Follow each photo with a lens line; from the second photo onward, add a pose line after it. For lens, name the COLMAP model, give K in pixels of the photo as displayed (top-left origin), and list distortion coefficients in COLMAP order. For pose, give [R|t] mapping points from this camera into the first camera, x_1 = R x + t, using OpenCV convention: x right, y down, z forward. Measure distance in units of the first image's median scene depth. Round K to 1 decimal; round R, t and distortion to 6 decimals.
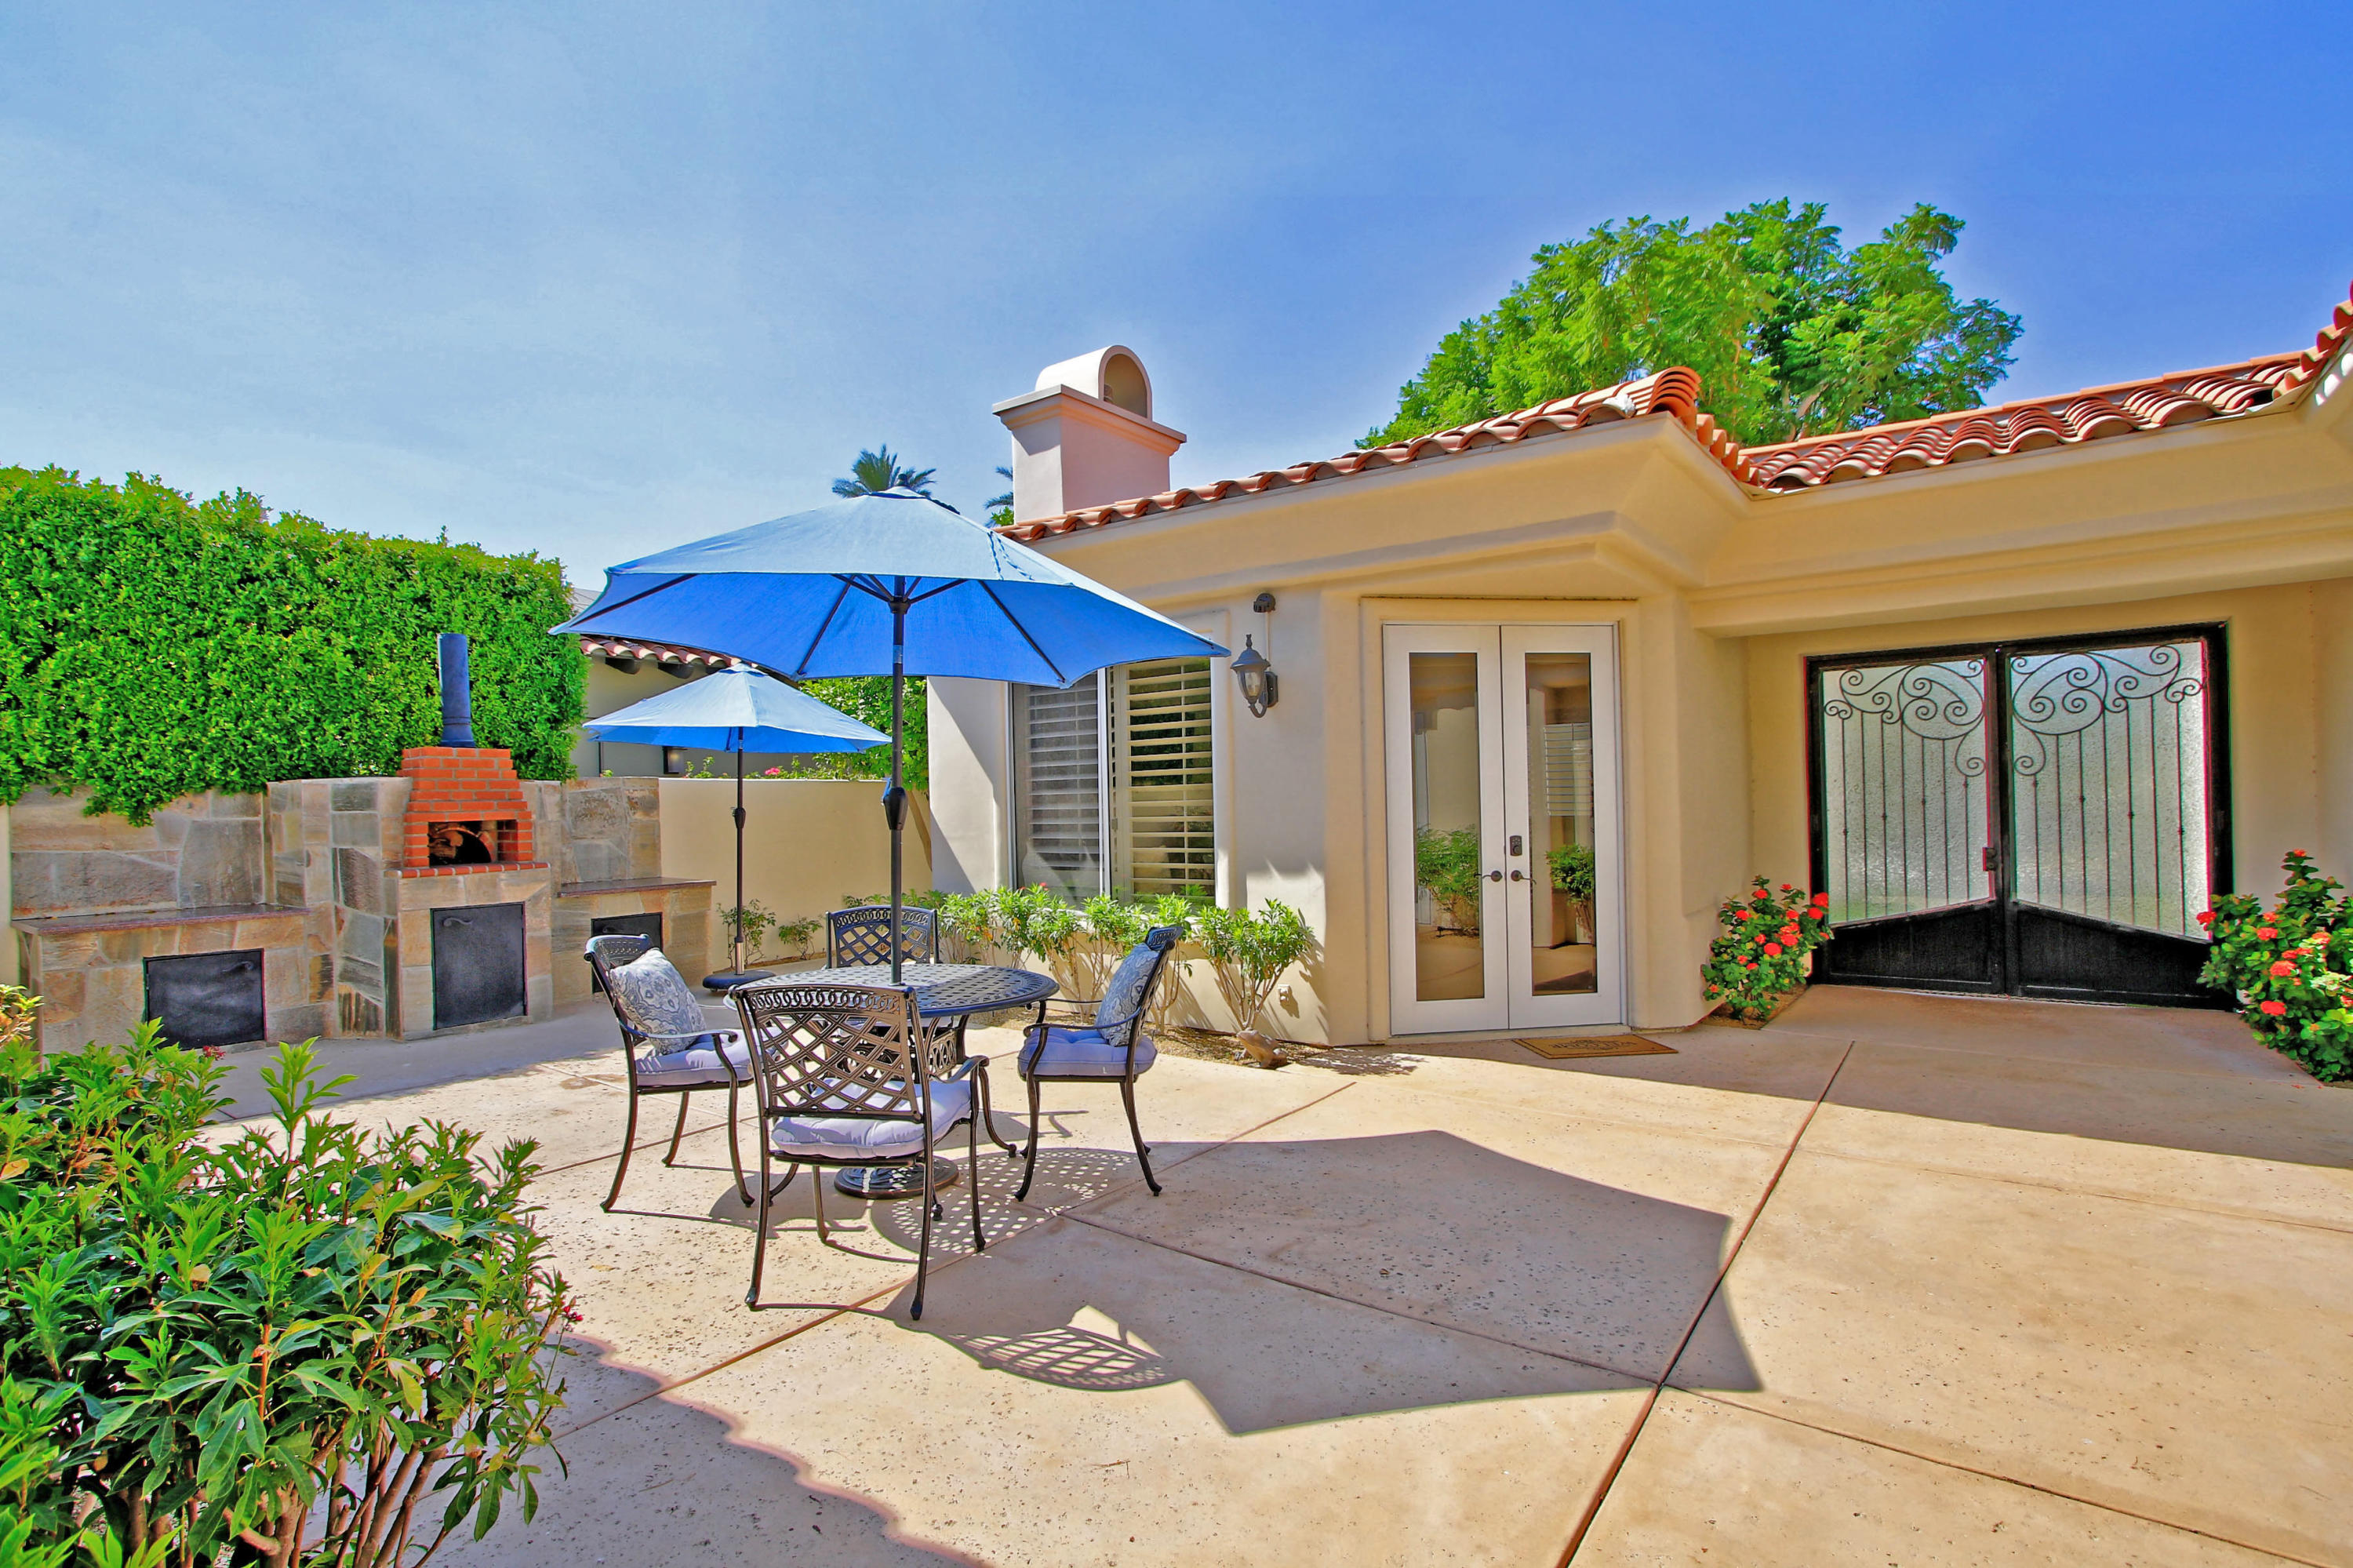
lens RADIAL K [[1120.7, 0, 1134.9], [0, 1120.7, 782.1], [0, 0, 1]] dist [-0.016540, 0.002246]
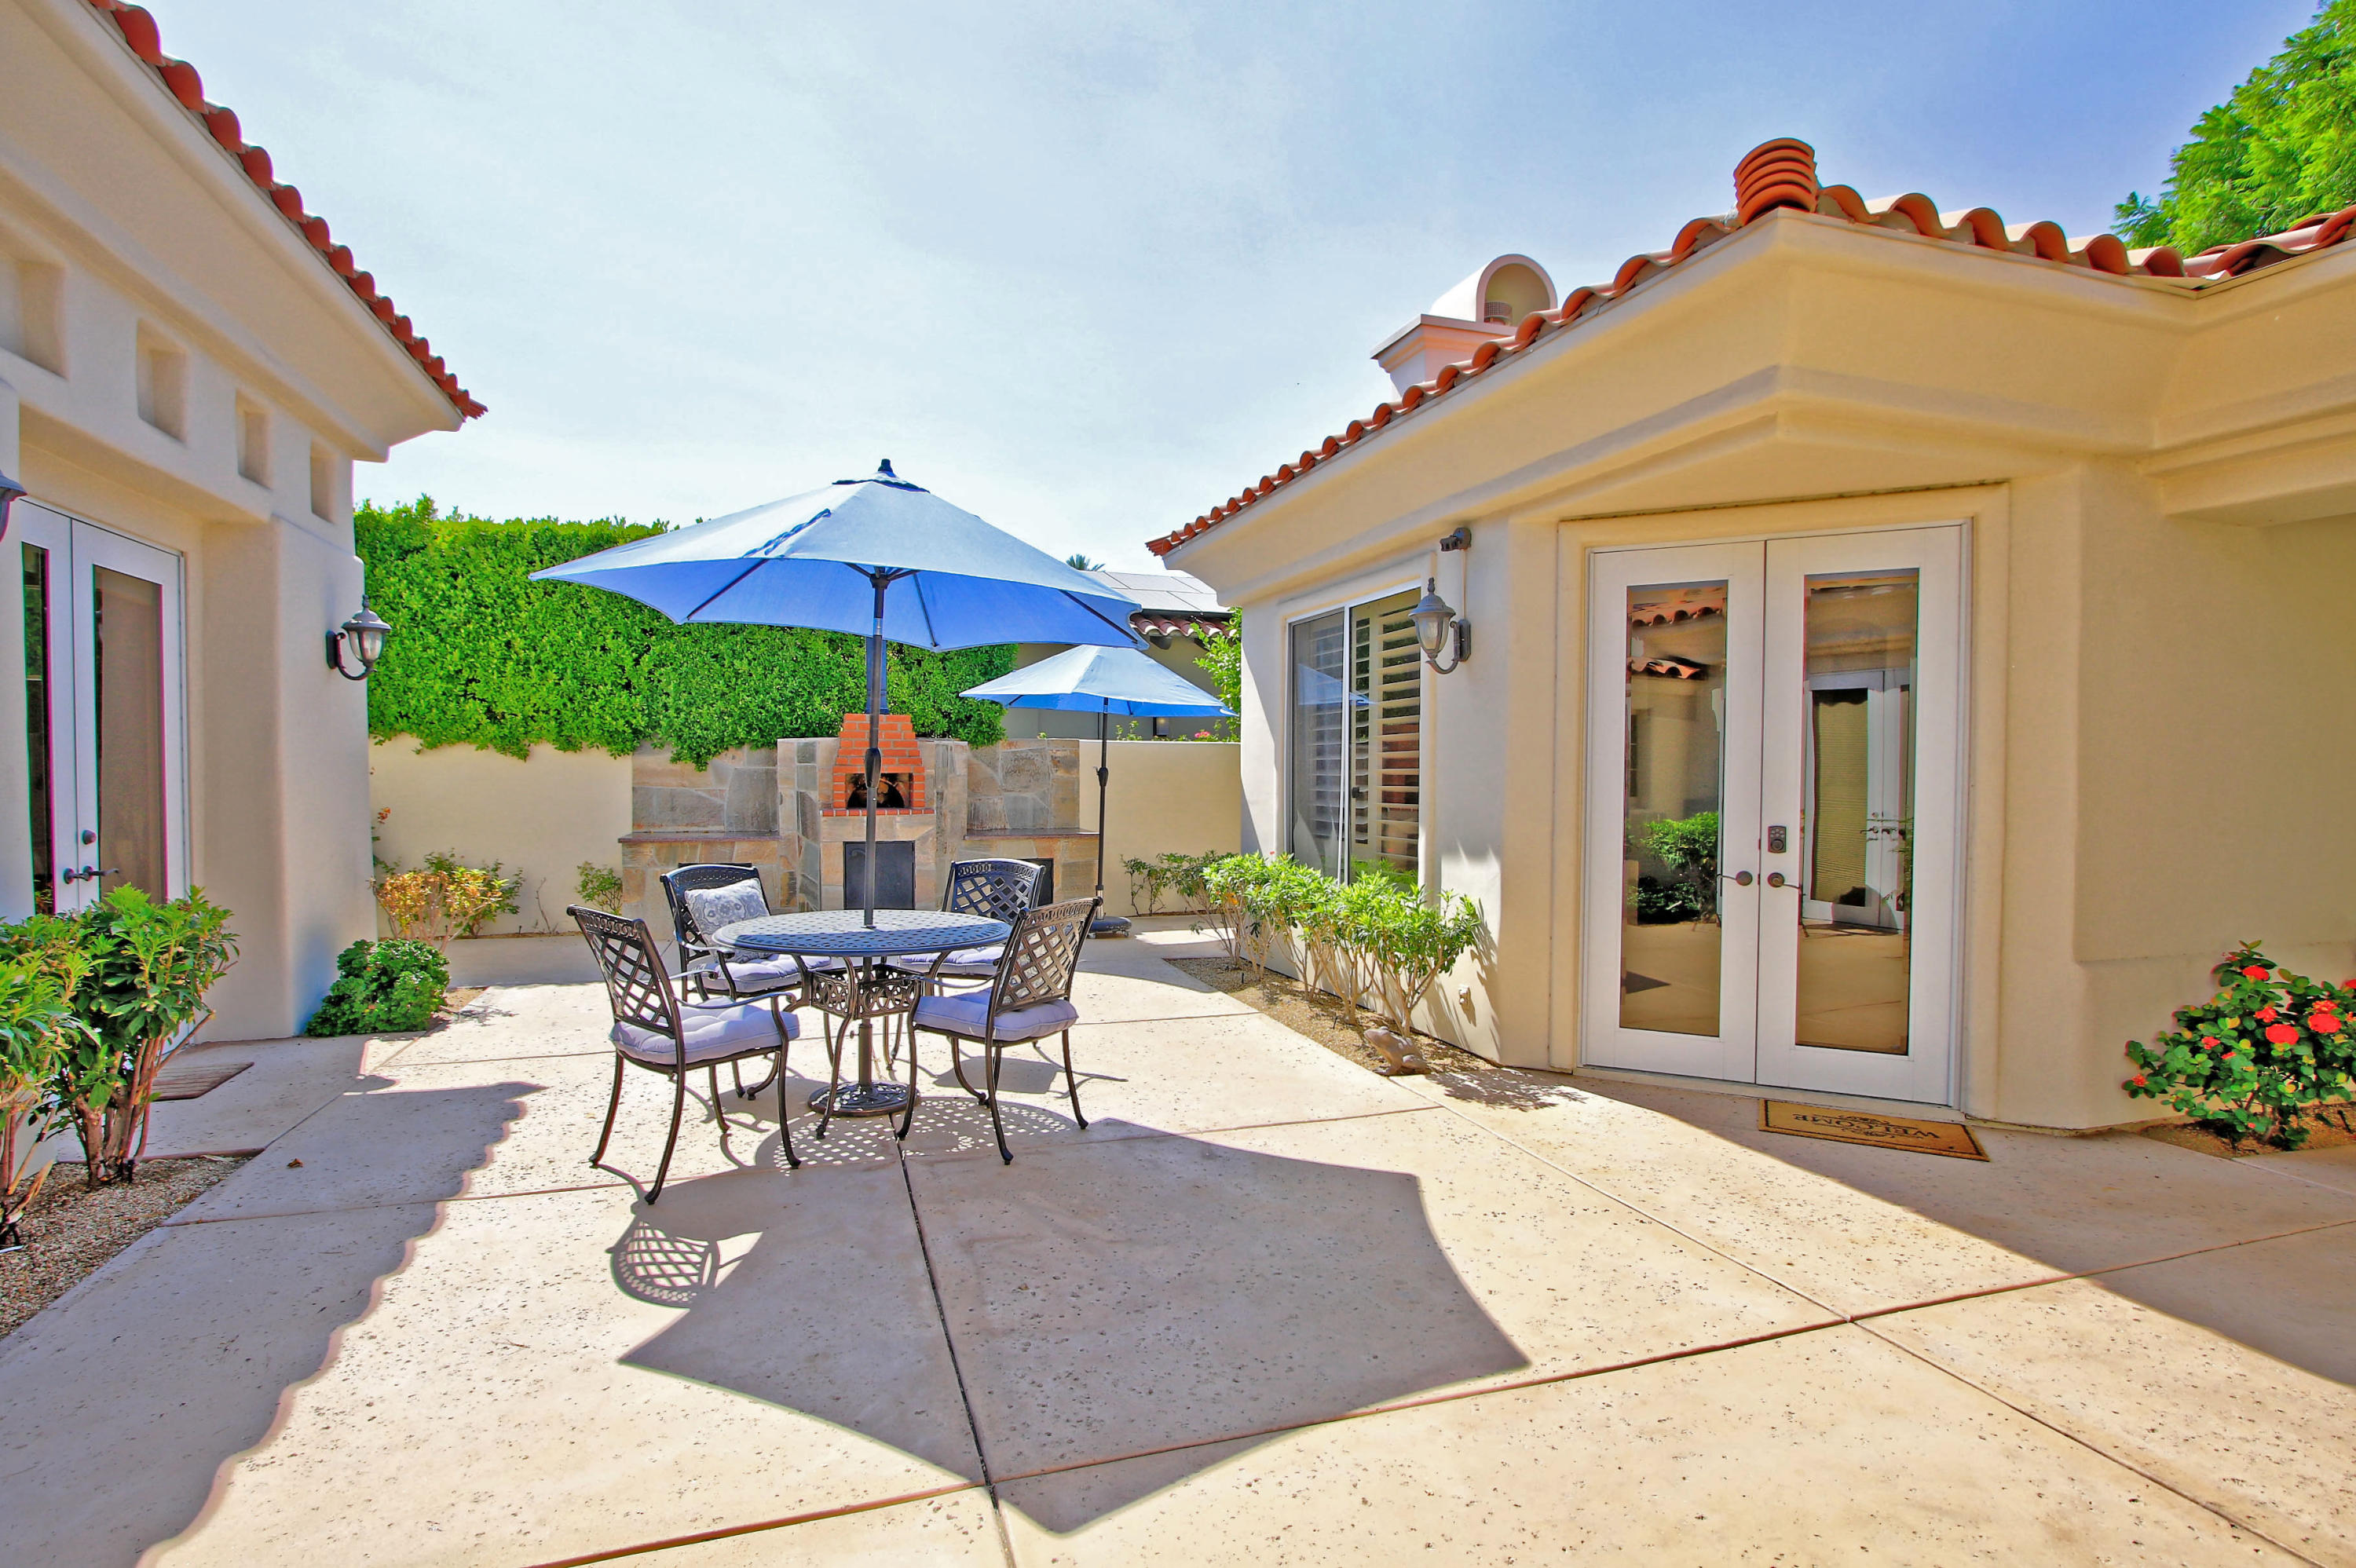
lens RADIAL K [[1121.9, 0, 1159.3], [0, 1121.9, 782.8], [0, 0, 1]] dist [-0.016540, 0.002246]
pose [[0.825859, 0.028753, -0.563143, 0.412946], [-0.010507, 0.999310, 0.035614, -0.002401], [0.563778, -0.023495, 0.825592, 0.161951]]
